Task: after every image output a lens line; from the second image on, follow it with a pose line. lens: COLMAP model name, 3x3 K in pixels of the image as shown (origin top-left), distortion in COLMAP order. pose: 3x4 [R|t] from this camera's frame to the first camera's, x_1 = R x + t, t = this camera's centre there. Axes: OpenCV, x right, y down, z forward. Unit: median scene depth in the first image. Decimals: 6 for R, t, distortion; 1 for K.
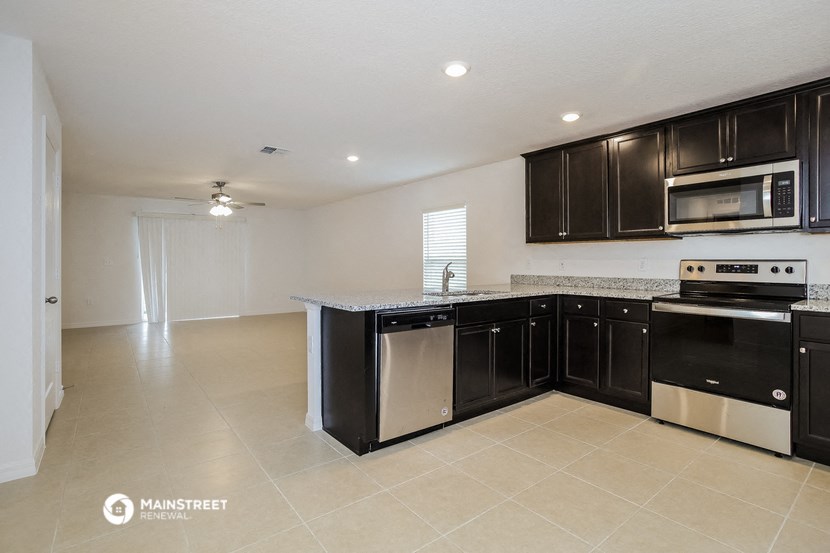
lens RADIAL K [[398.7, 0, 414.3], [0, 398.7, 260.3], [0, 0, 1]] dist [-0.000157, -0.000038]
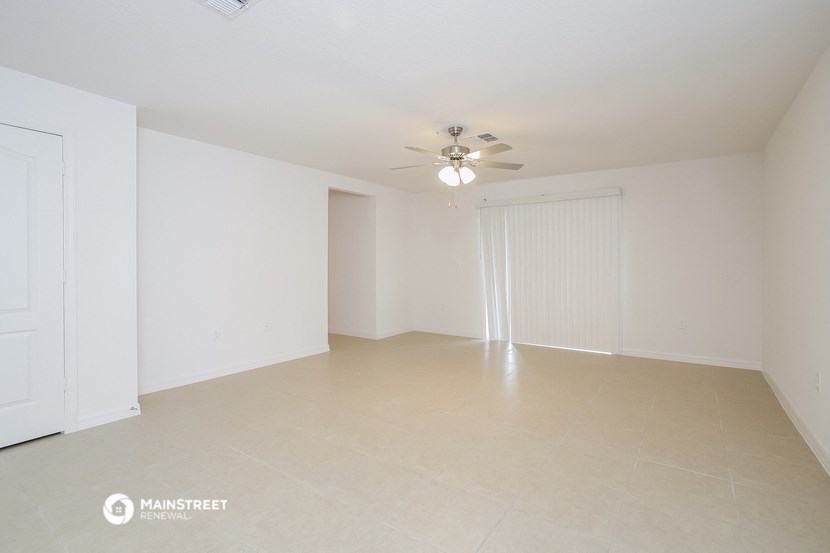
lens RADIAL K [[398.7, 0, 414.3], [0, 398.7, 260.3], [0, 0, 1]] dist [-0.000157, -0.000038]
pose [[0.298385, -0.002538, -0.954442, 0.082154], [-0.005722, 0.999974, -0.004448, 0.005624], [0.954428, 0.006789, 0.298363, 1.009055]]
